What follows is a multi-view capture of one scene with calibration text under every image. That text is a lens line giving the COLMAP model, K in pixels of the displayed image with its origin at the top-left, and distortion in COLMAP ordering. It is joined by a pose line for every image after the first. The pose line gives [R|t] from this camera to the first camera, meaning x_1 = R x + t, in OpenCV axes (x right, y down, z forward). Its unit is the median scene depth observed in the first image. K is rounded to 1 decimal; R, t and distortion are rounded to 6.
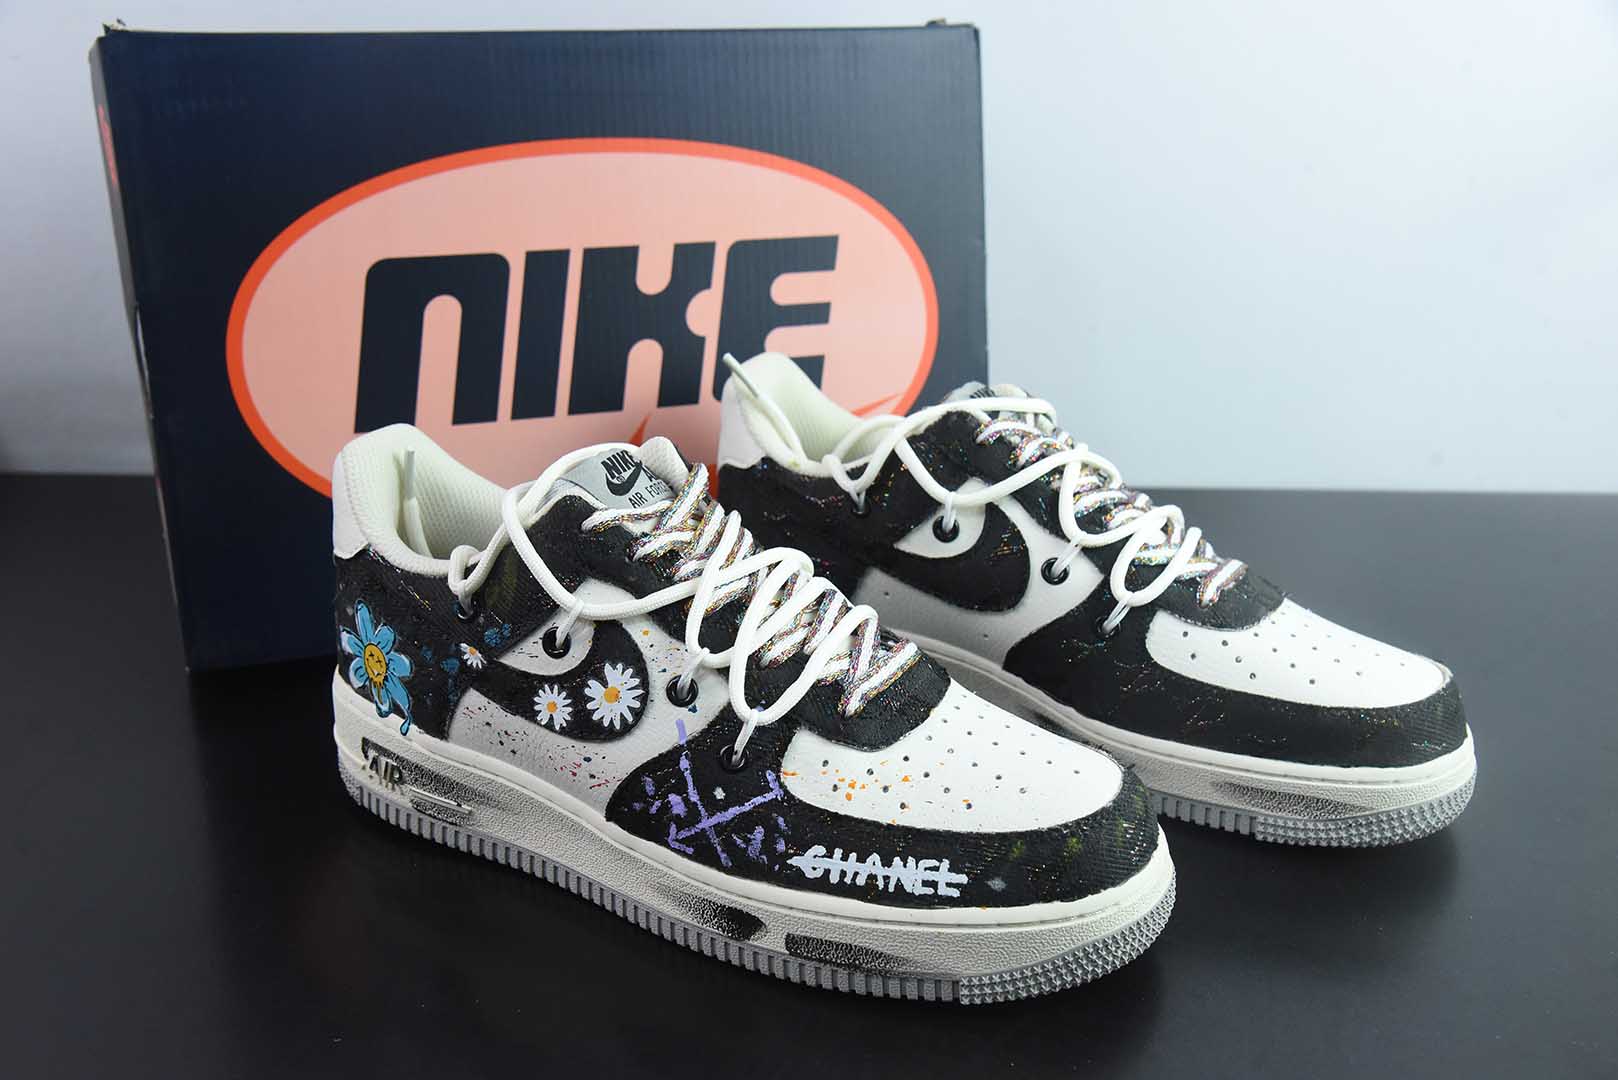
lens RADIAL K [[1763.0, 0, 809.2], [0, 1763.0, 540.3], [0, 0, 1]] dist [0.078507, 0.000000]
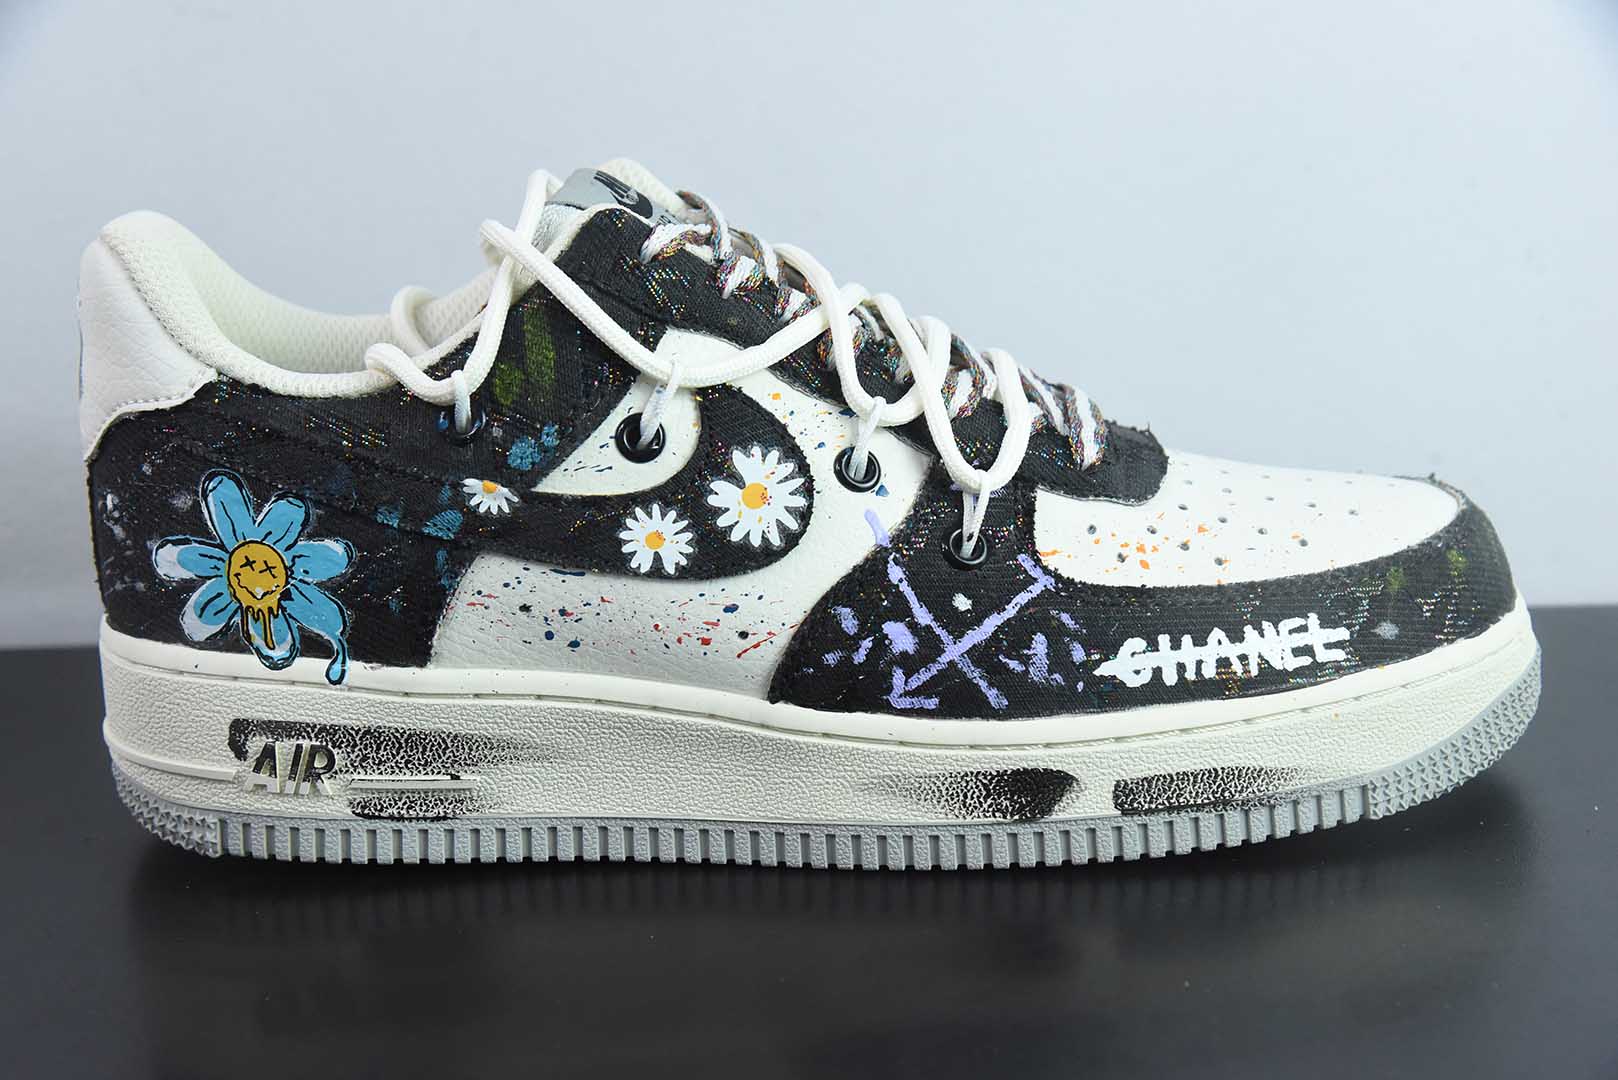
lens RADIAL K [[2725.0, 0, 809.6], [0, 2725.0, 541.1], [0, 0, 1]] dist [0.230730, 0.000000]
pose [[0.877446, -0.159954, 0.452220, -0.537192], [0.216530, 0.973324, -0.075862, 0.181134], [-0.428022, 0.164484, 0.888674, 0.127281]]
